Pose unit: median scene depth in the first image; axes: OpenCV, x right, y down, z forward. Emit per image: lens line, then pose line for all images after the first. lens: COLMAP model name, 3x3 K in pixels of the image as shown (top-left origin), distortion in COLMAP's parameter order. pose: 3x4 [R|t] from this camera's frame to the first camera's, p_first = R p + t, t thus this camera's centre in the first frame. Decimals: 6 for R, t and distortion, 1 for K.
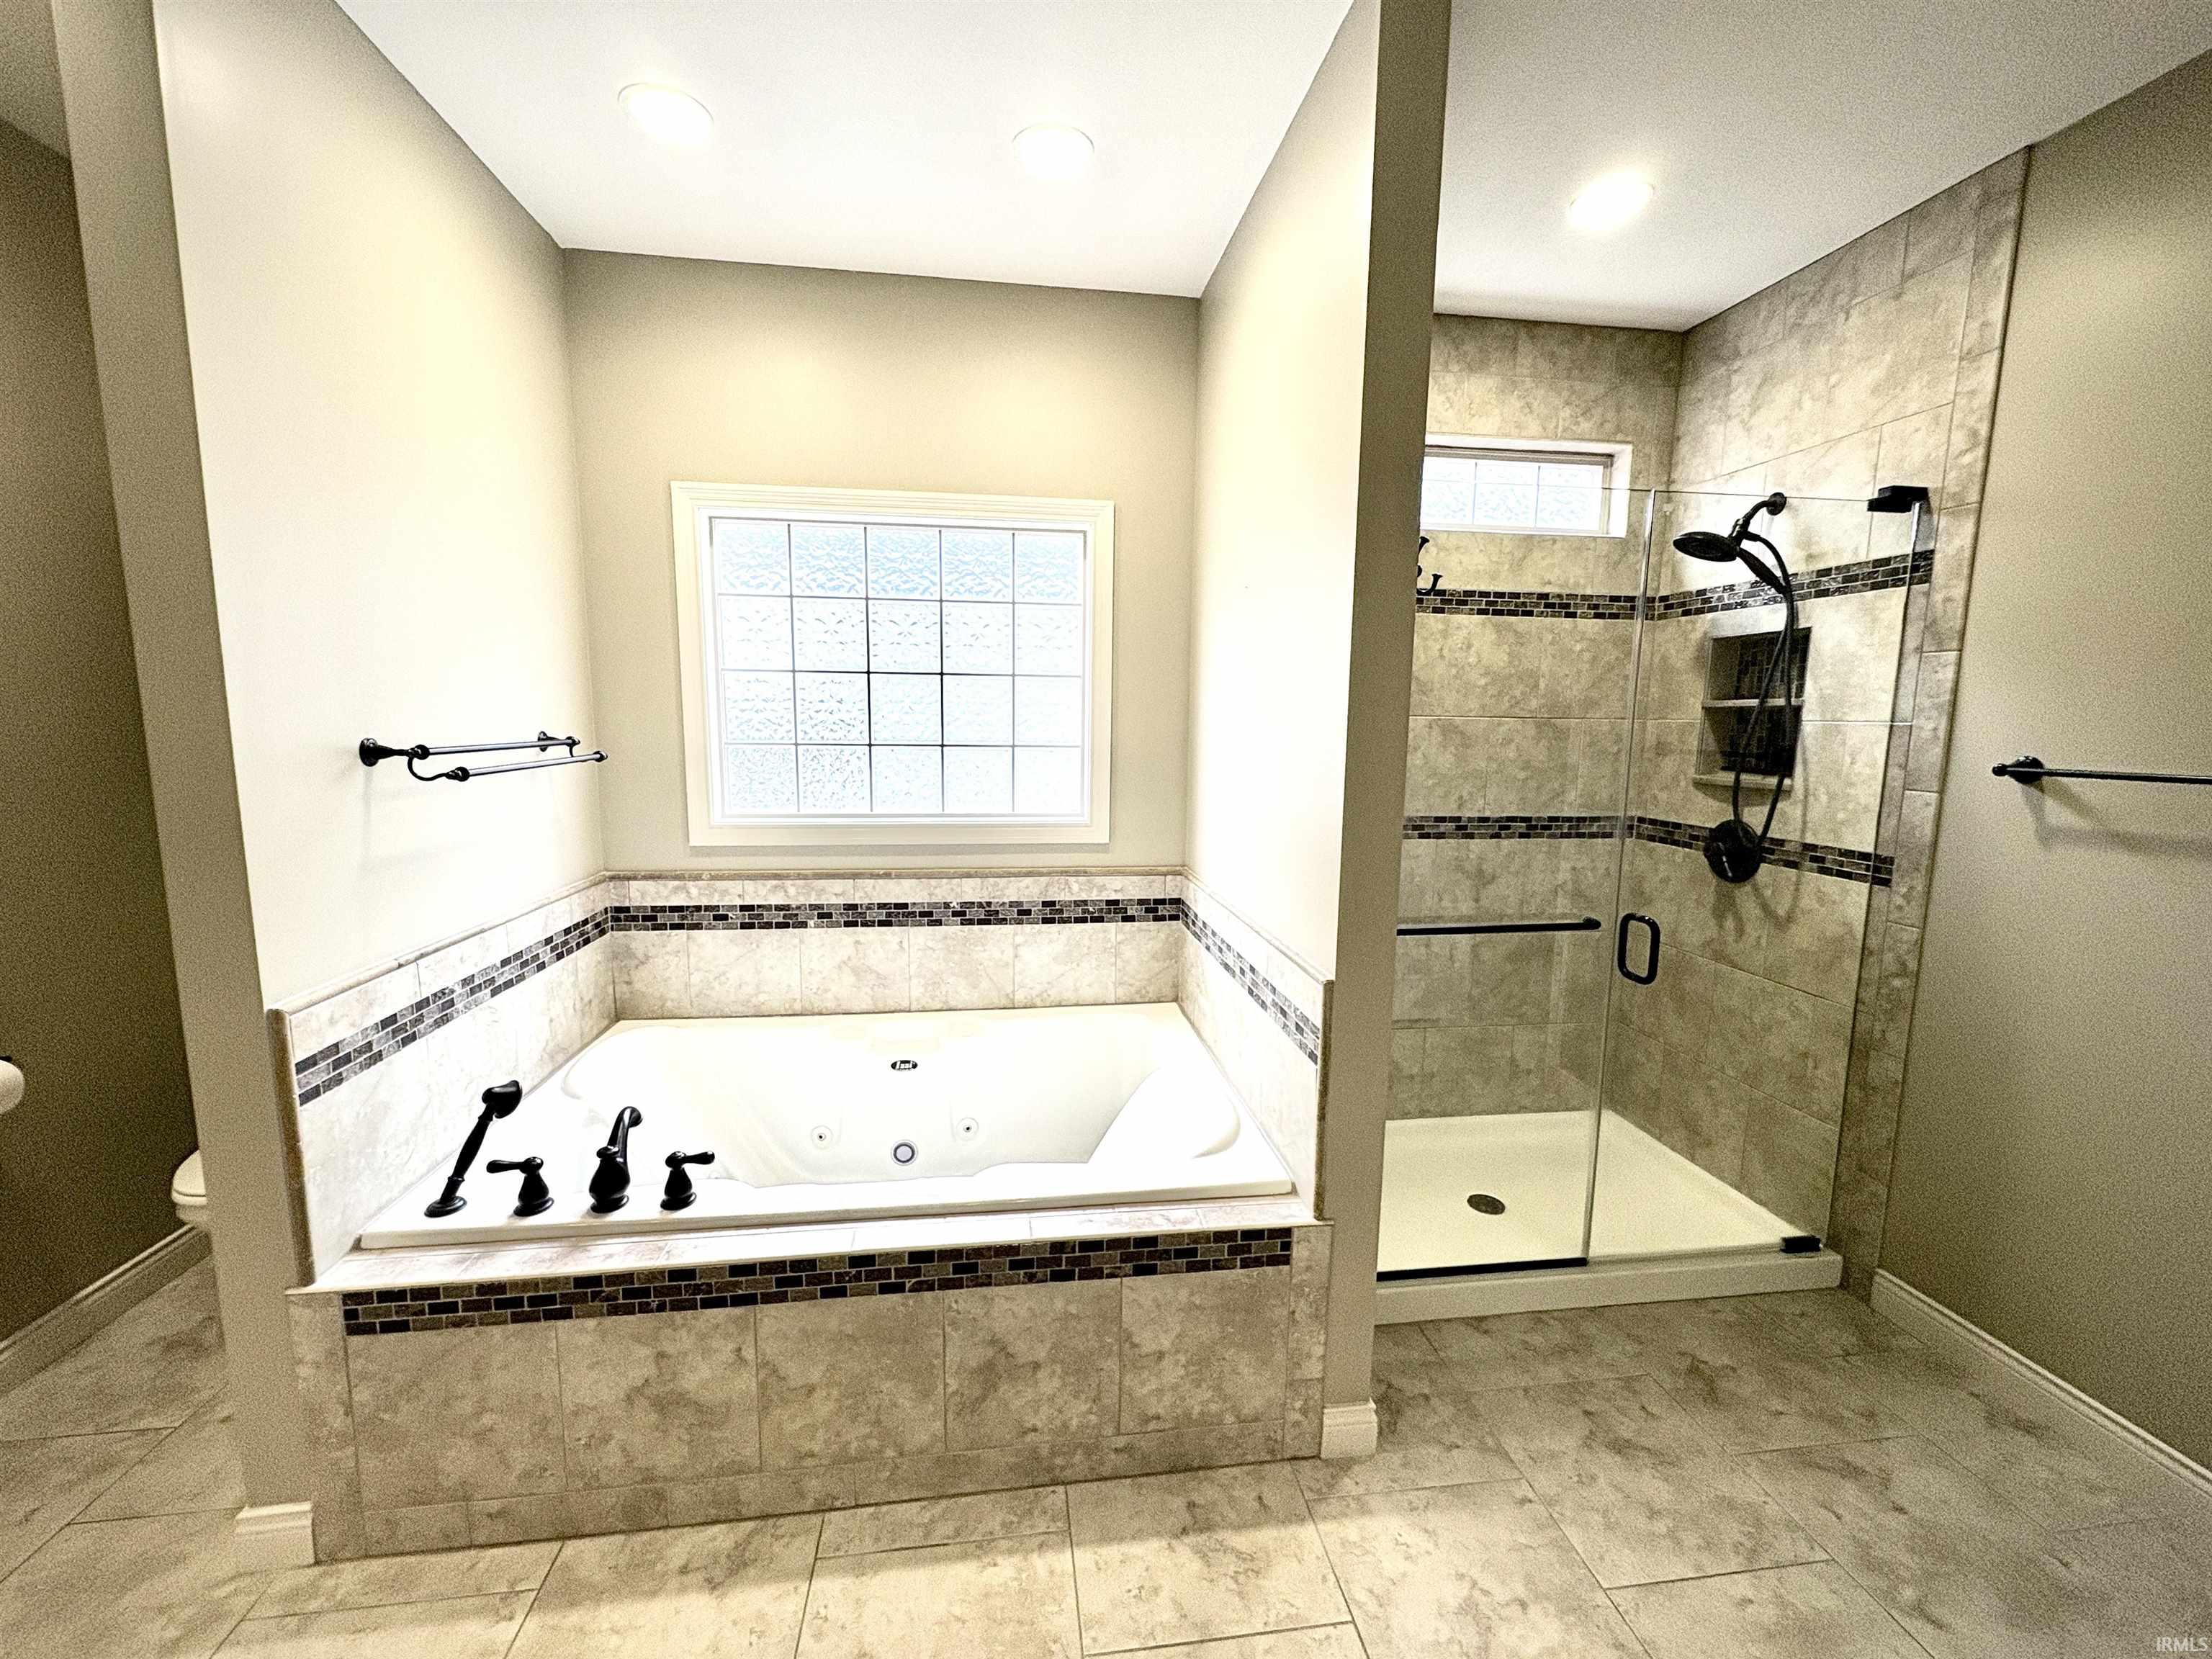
lens RADIAL K [[876.6, 0, 1105.9], [0, 876.6, 831.4], [0, 0, 1]] dist [0.001774, -0.000231]
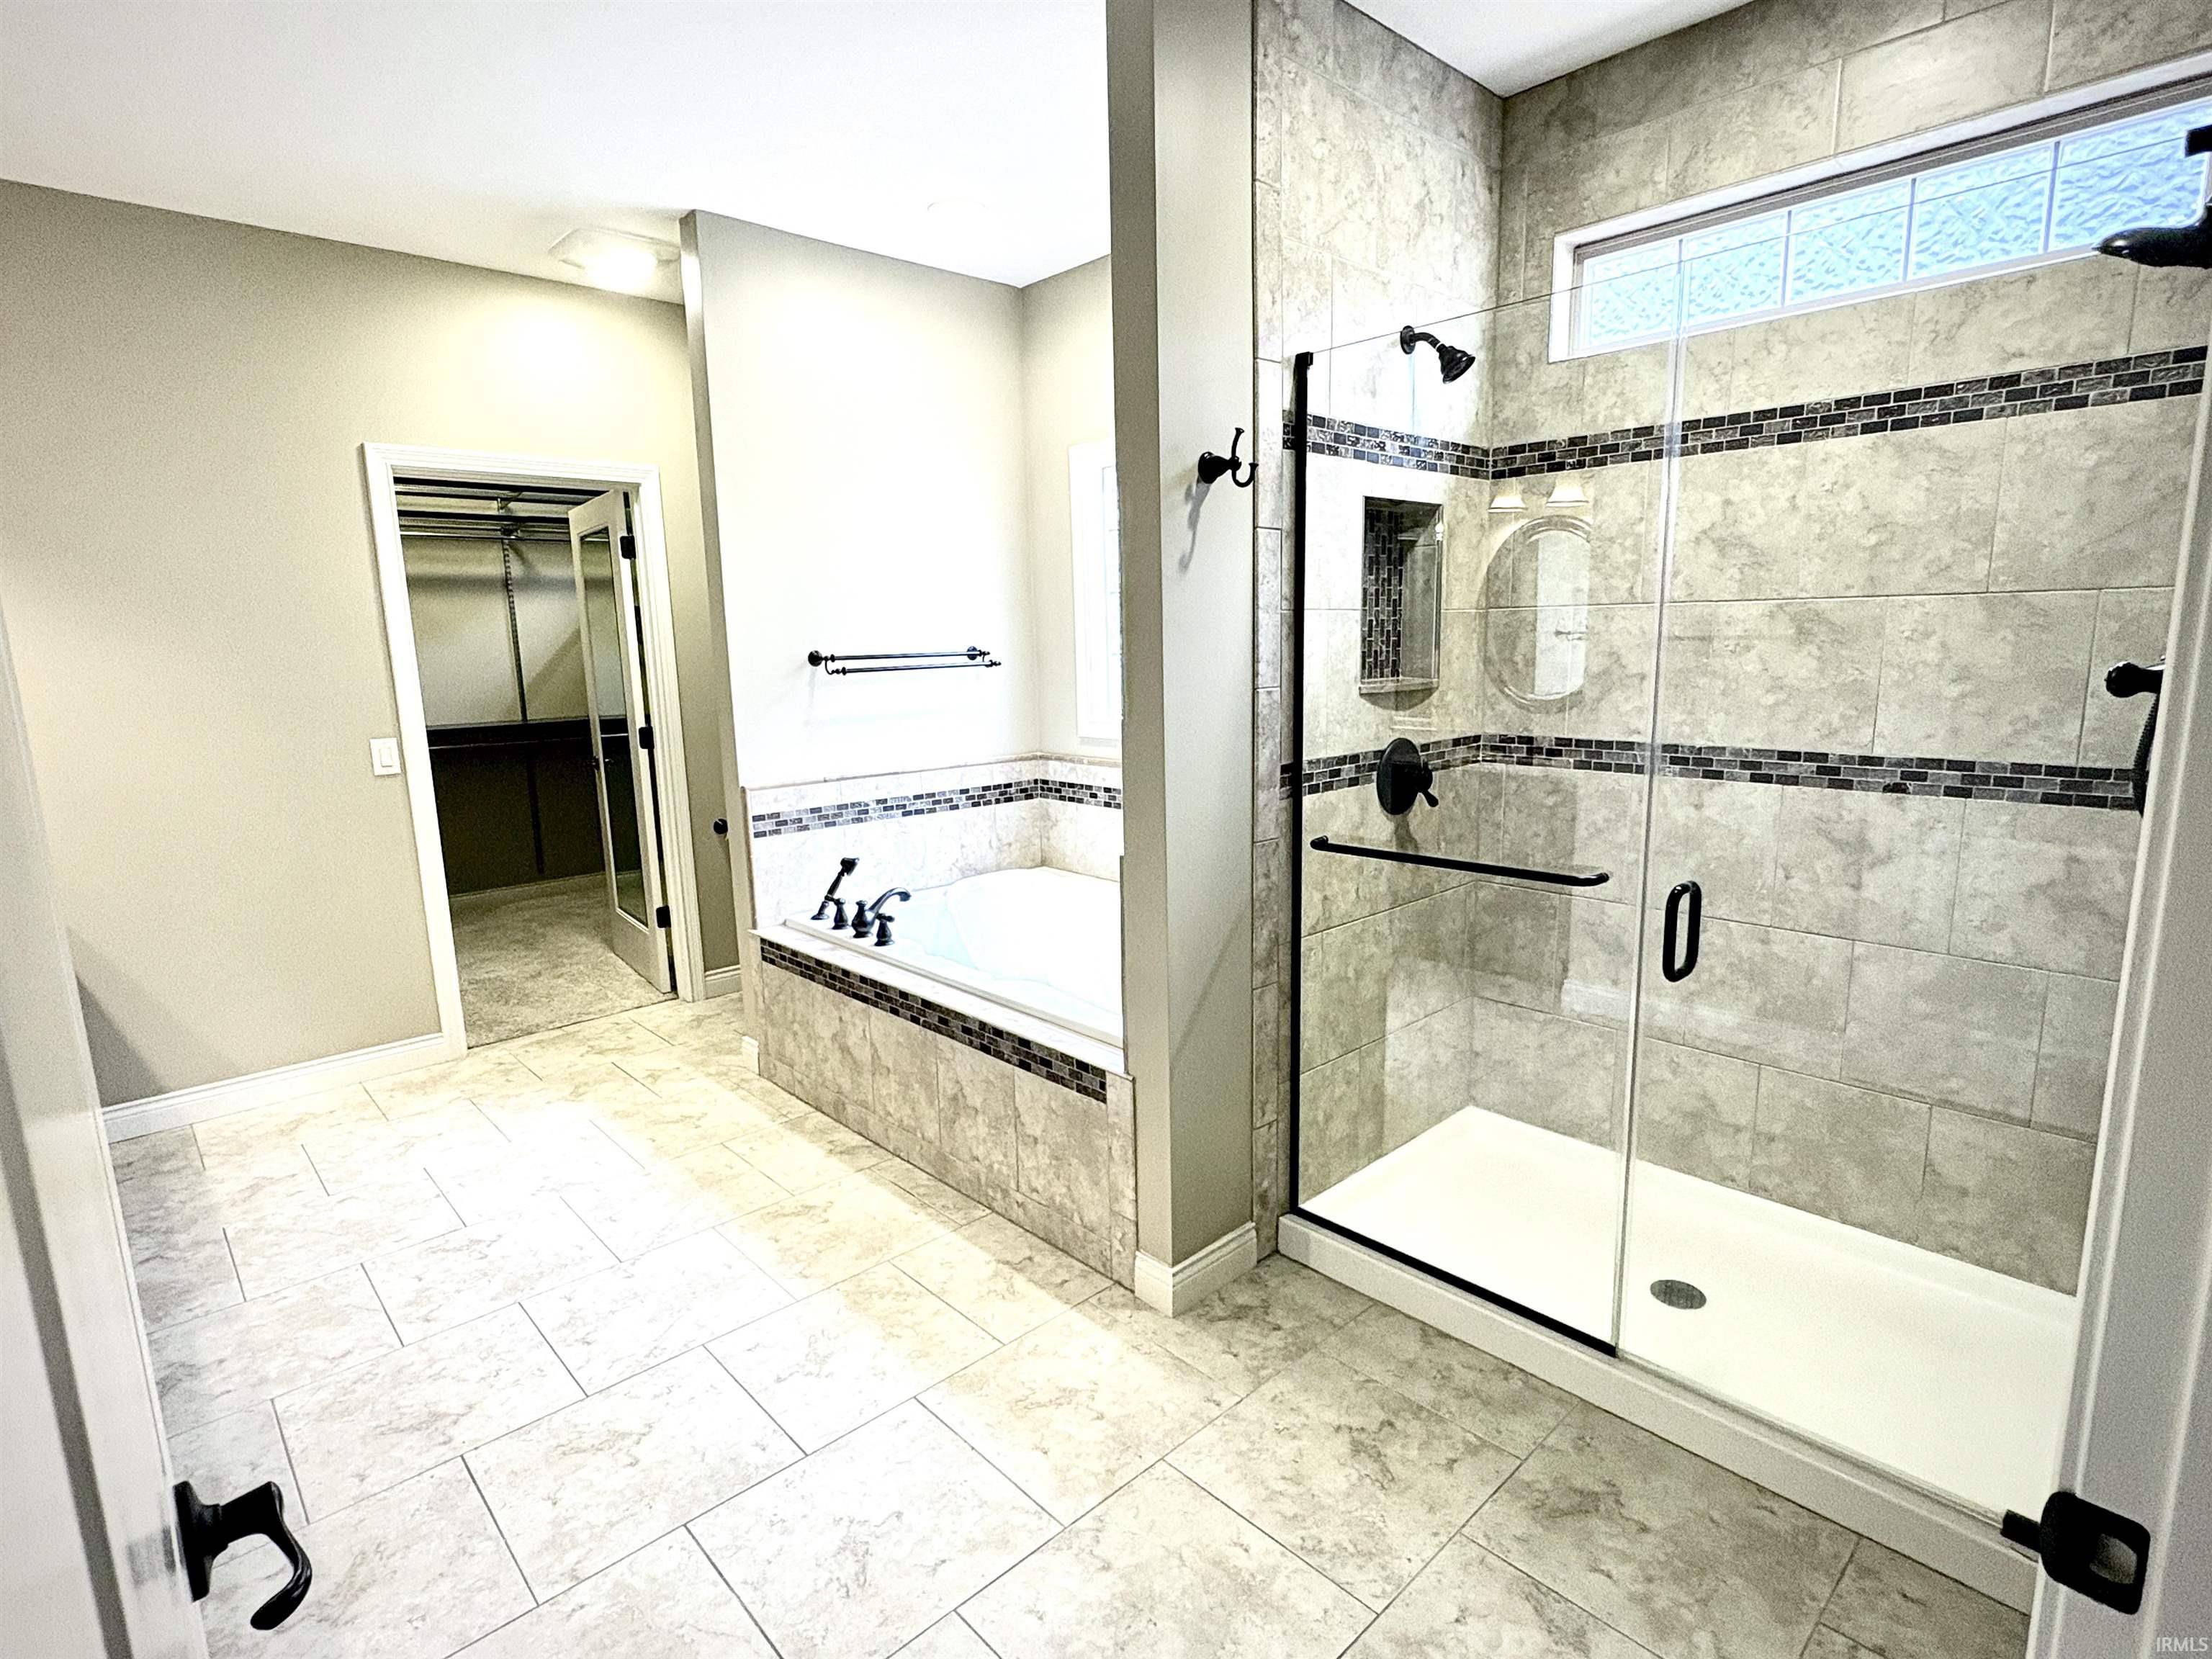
lens RADIAL K [[1117.3, 0, 1095.5], [0, 1117.3, 832.4], [0, 0, 1]] dist [-0.000426, 0.001657]
pose [[0.577070, 0.116925, -0.808282, 1.319619], [-0.076122, 0.993090, 0.089312, 0.014696], [0.813140, 0.009989, 0.581983, 0.137846]]
